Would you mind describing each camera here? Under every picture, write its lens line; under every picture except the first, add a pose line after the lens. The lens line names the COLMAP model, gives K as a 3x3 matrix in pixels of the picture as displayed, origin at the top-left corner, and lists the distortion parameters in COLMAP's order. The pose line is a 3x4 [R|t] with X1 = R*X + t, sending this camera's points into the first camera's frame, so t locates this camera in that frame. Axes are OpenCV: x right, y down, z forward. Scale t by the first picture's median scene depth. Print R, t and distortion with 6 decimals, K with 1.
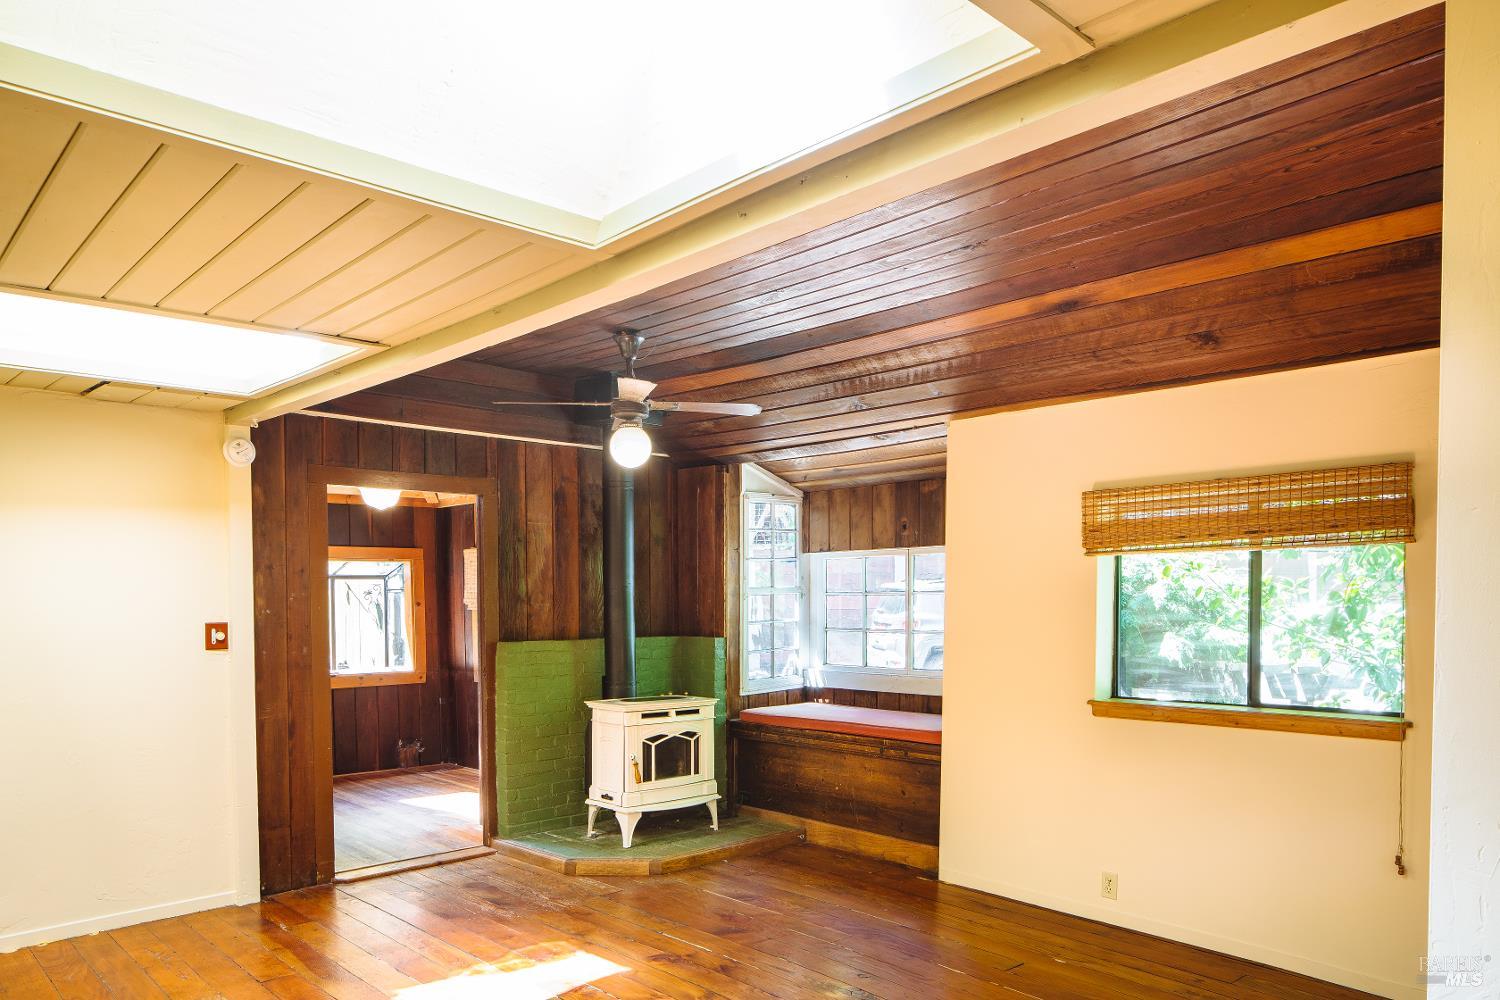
lens RADIAL K [[1025.2, 0, 762.1], [0, 1025.2, 616.9], [0, 0, 1]] dist [-0.000162, -0.003028]
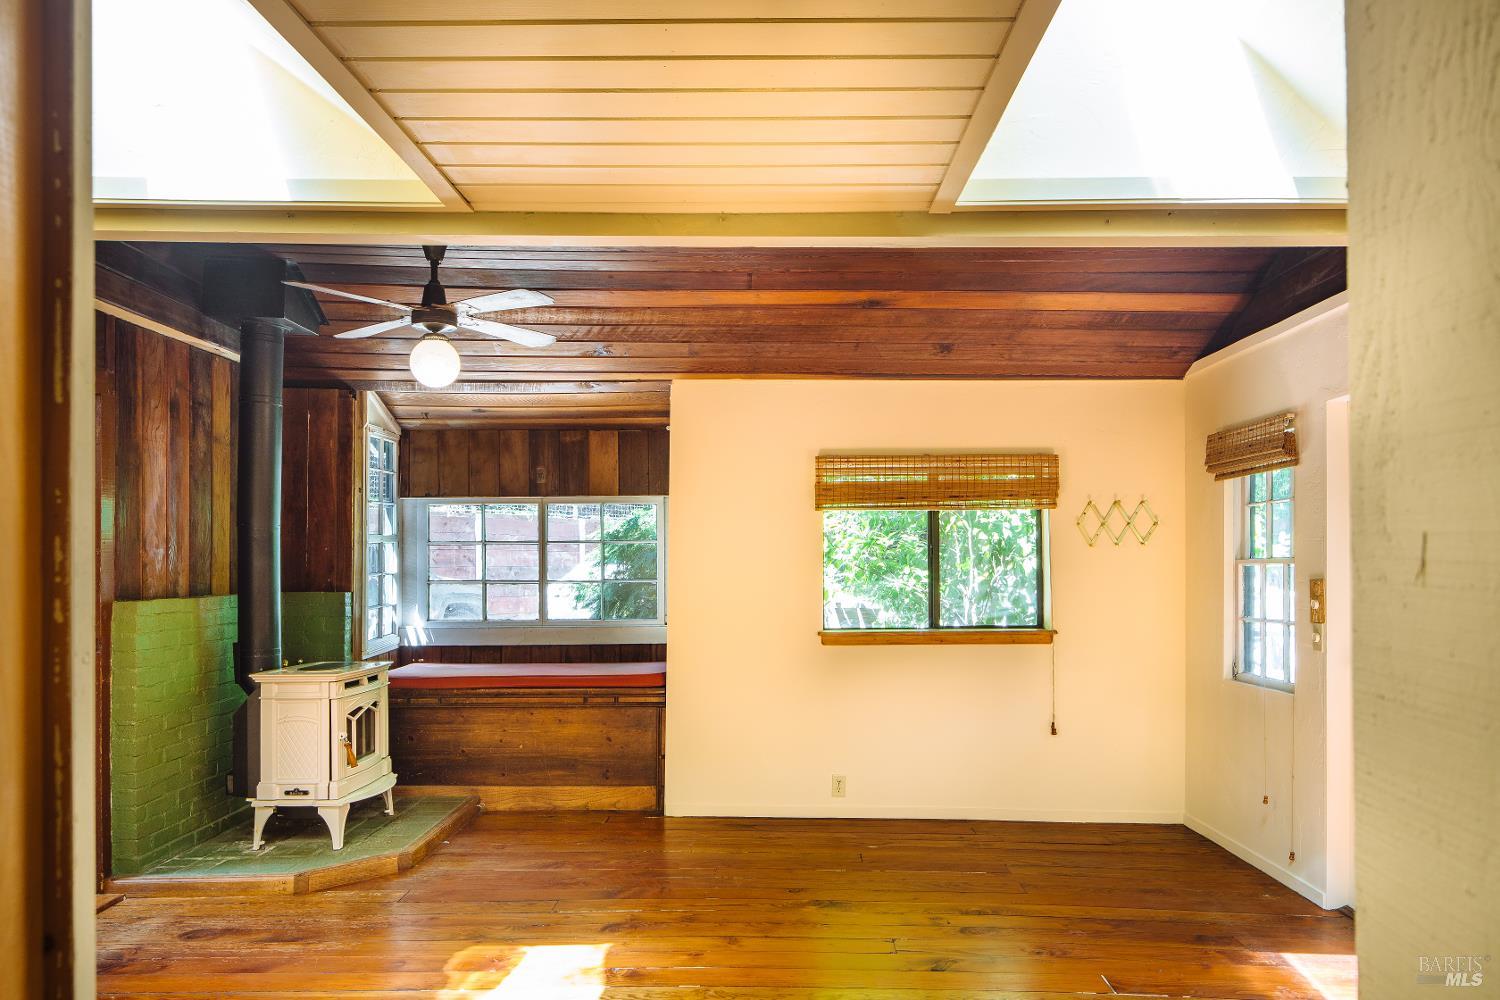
lens RADIAL K [[1025.2, 0, 772.6], [0, 1025.2, 550.4], [0, 0, 1]] dist [-0.000162, -0.003028]
pose [[0.688159, 0.009800, 0.725494, -0.475281], [0.012896, 0.999586, -0.025735, 0.013931], [-0.725446, 0.027066, 0.687747, 0.182584]]
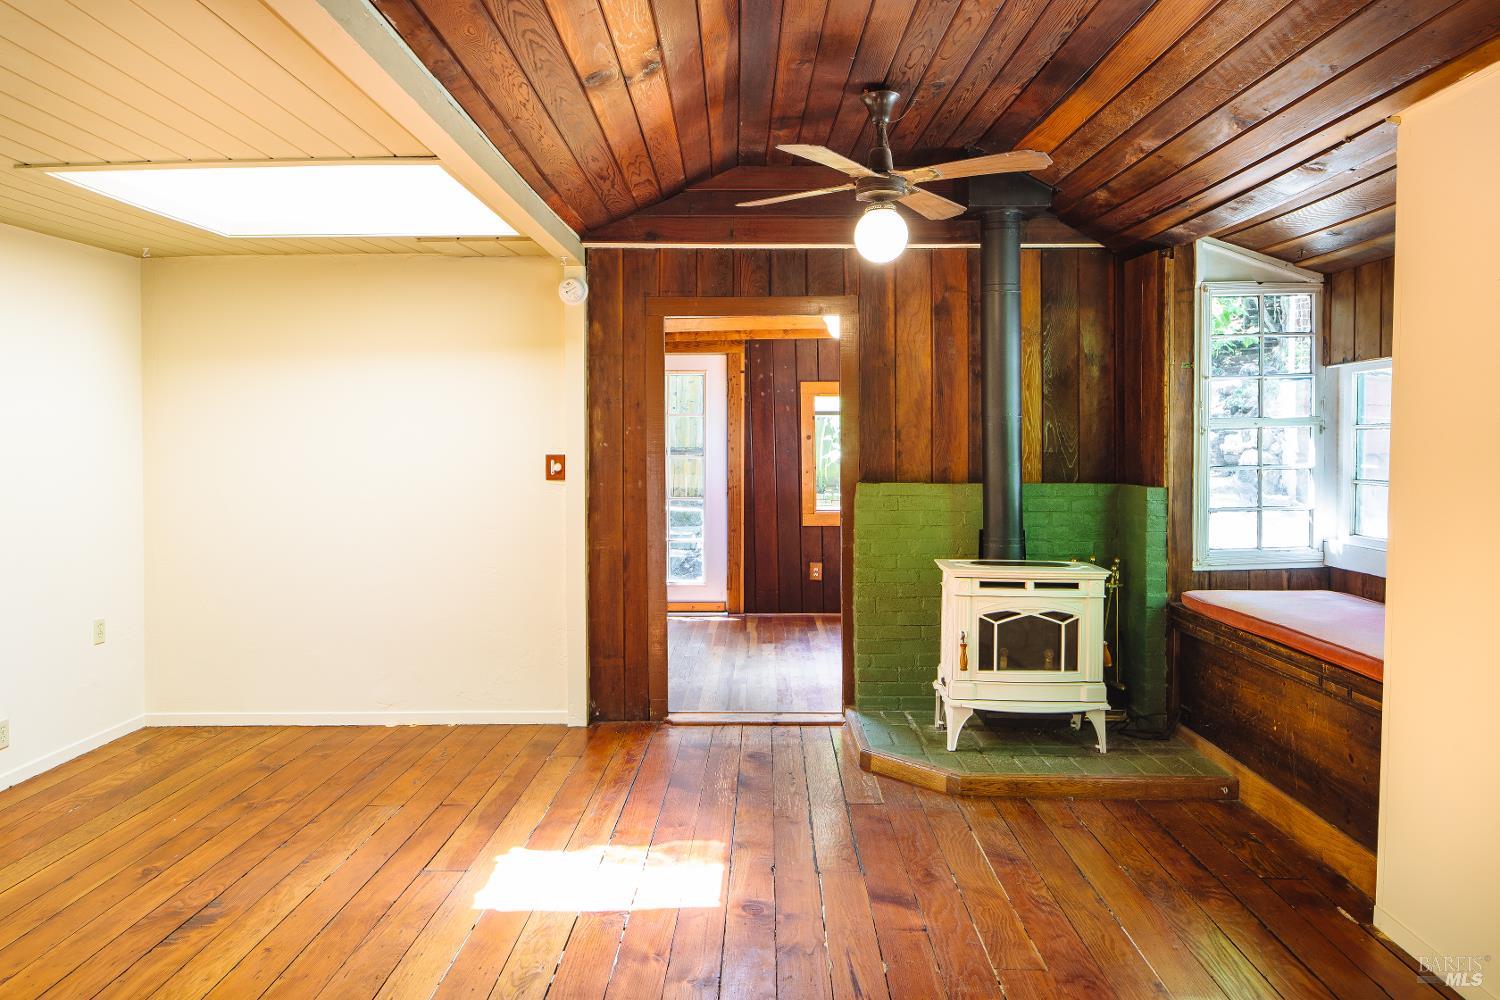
lens RADIAL K [[1025.2, 0, 751.2], [0, 1025.2, 451.4], [0, 0, 1]] dist [-0.000162, -0.003028]
pose [[0.715886, 0.012226, -0.698110, 0.295625], [-0.015893, 0.999873, 0.001213, -0.001705], [0.698037, 0.010227, 0.715989, 0.323422]]
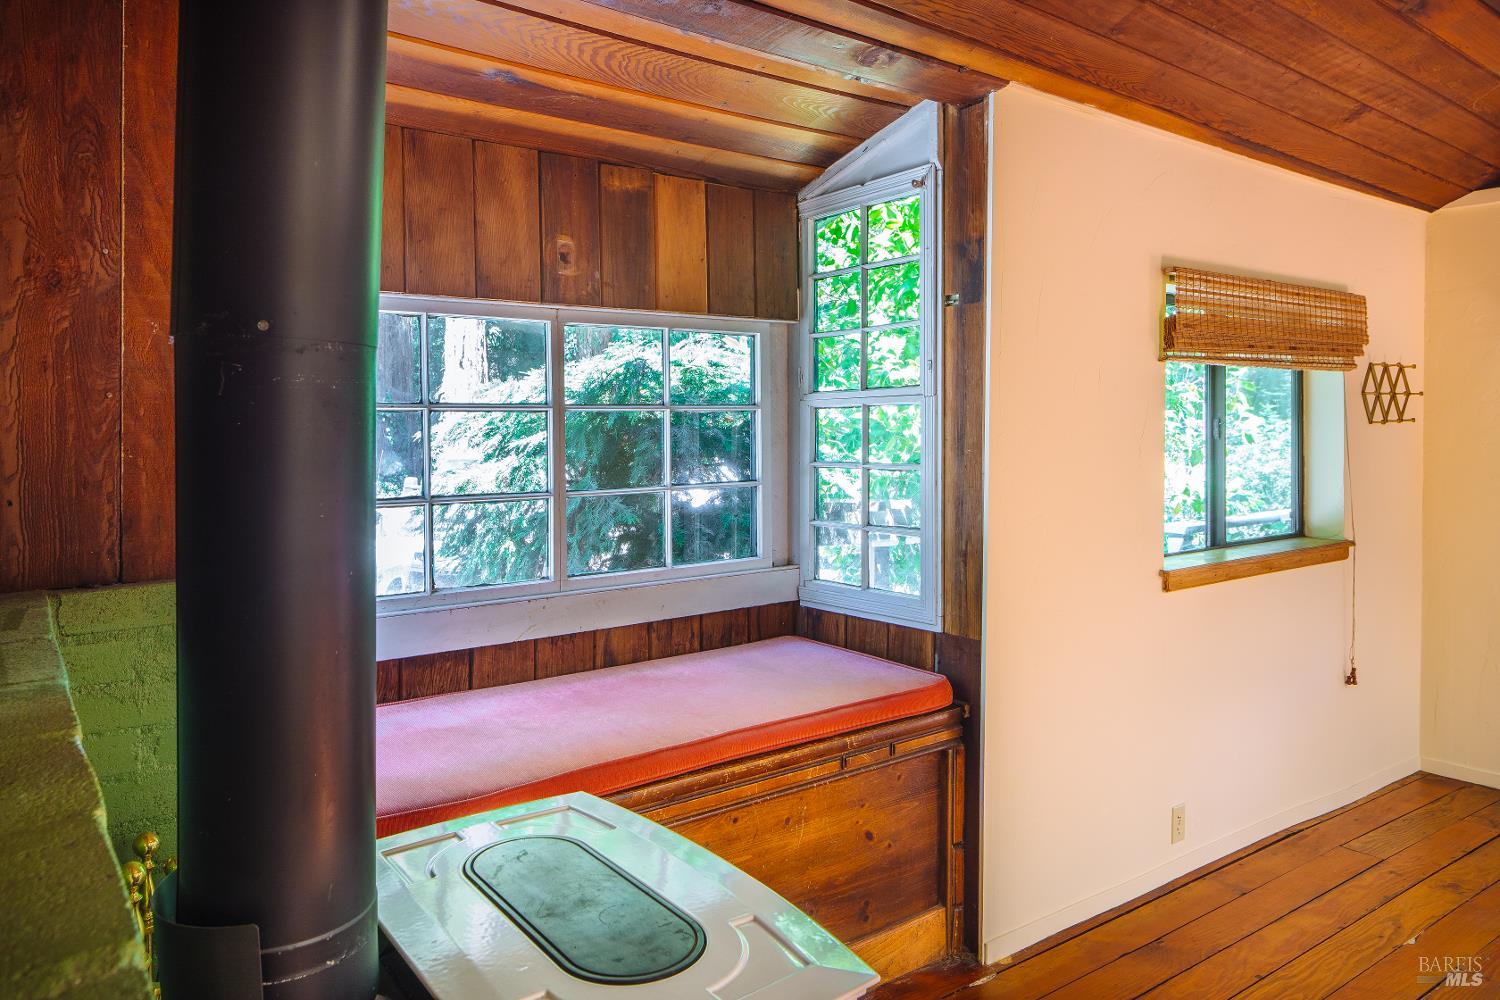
lens RADIAL K [[1025.2, 0, 771.3], [0, 1025.2, 448.8], [0, 0, 1]] dist [-0.000162, -0.003028]
pose [[0.118545, -0.025903, 0.992611, -0.323984], [0.014884, 0.999594, 0.024308, -0.017666], [-0.992837, 0.011892, 0.118883, 0.968860]]
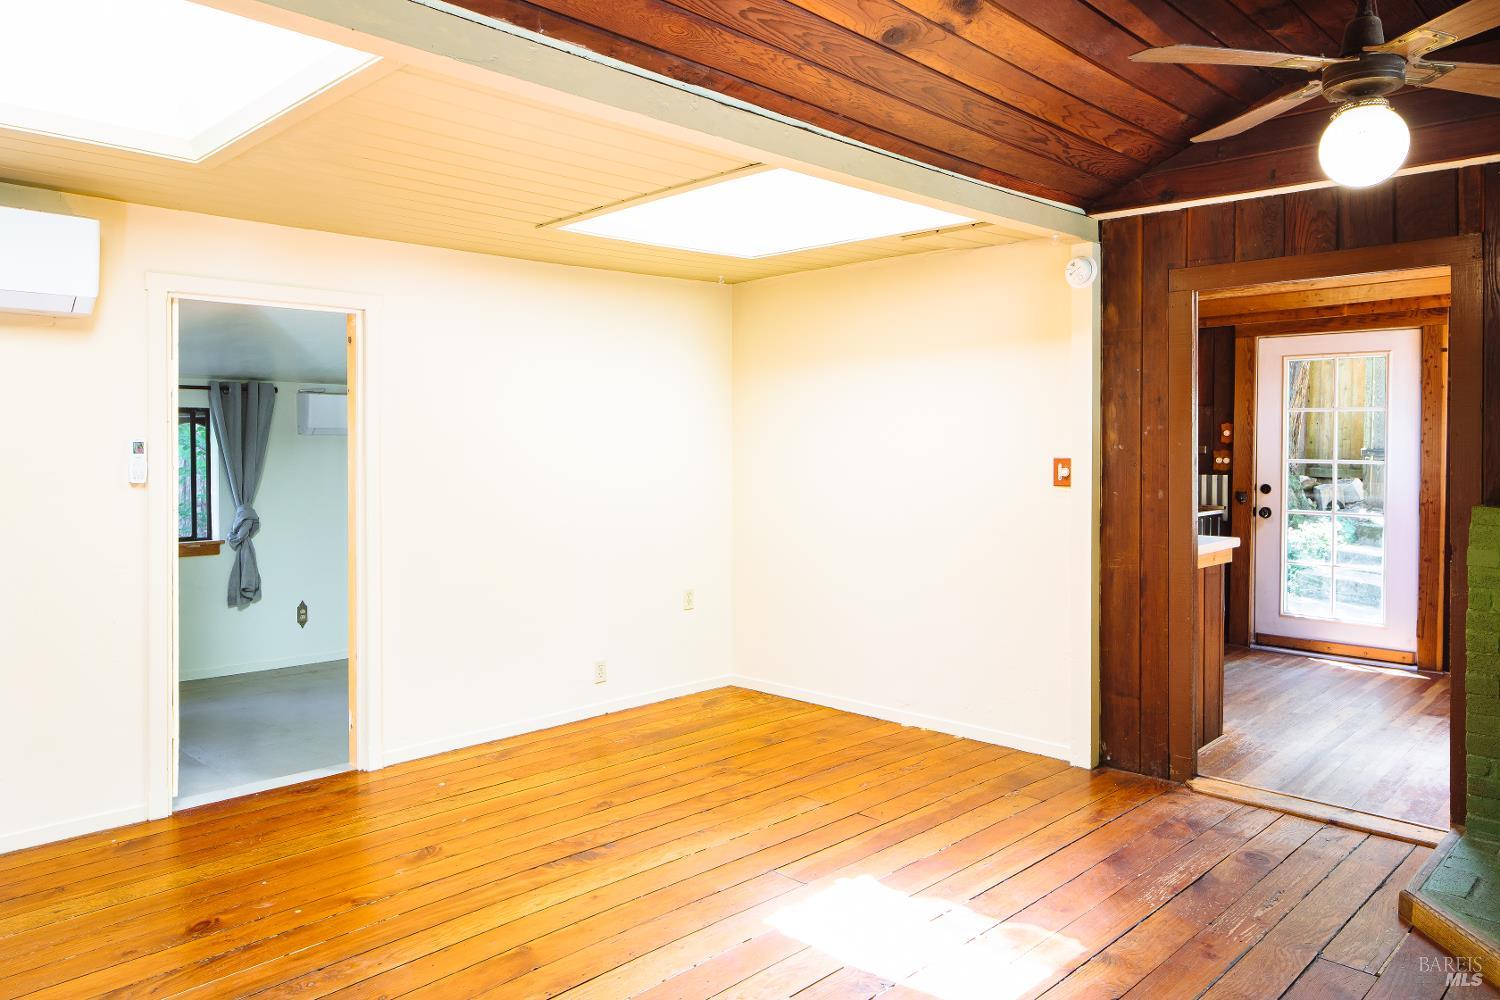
lens RADIAL K [[1025.2, 0, 733.5], [0, 1025.2, 456.6], [0, 0, 1]] dist [-0.000162, -0.003028]
pose [[0.031719, 0.023464, -0.999221, 0.337511], [-0.018861, 0.999560, 0.022873, -0.009548], [0.999319, 0.018121, 0.032147, 0.562235]]
